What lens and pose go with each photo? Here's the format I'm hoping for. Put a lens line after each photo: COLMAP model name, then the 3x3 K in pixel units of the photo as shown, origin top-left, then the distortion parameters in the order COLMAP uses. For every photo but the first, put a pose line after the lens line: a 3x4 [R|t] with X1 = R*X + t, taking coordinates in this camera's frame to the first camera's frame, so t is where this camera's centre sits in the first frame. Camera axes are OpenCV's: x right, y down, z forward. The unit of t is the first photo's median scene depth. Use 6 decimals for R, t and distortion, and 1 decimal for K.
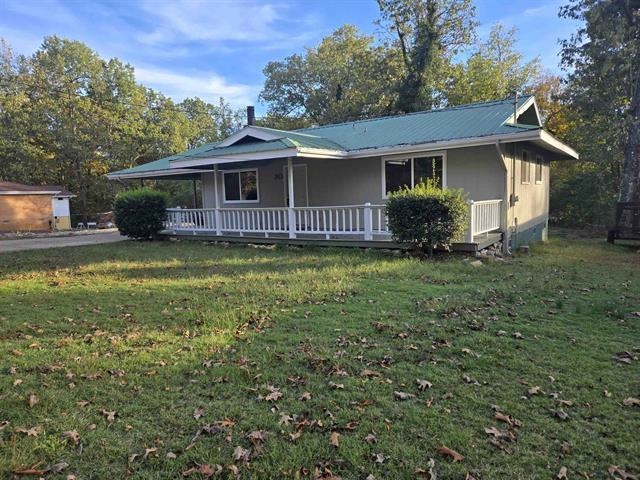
lens RADIAL K [[438.5, 0, 311.1], [0, 438.5, 248.3], [0, 0, 1]] dist [0.100790, -0.102247]
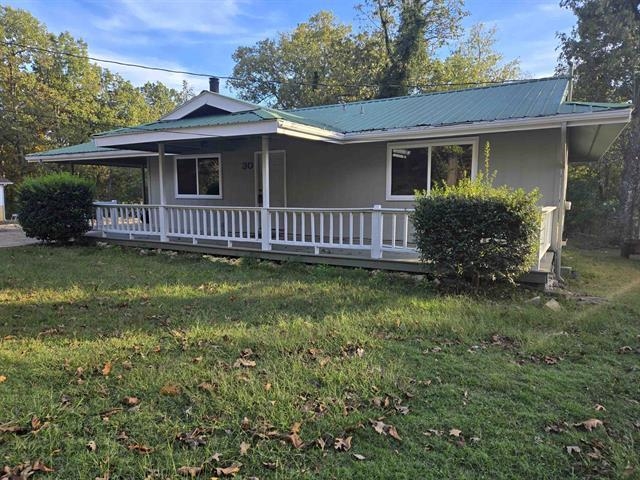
lens RADIAL K [[438.5, 0, 311.1], [0, 438.5, 248.3], [0, 0, 1]] dist [0.100790, -0.102247]
pose [[0.996698, 0.025968, 0.076931, -0.019396], [-0.026343, 0.999645, 0.003866, -0.024581], [-0.076803, -0.005880, 0.997029, 0.221703]]
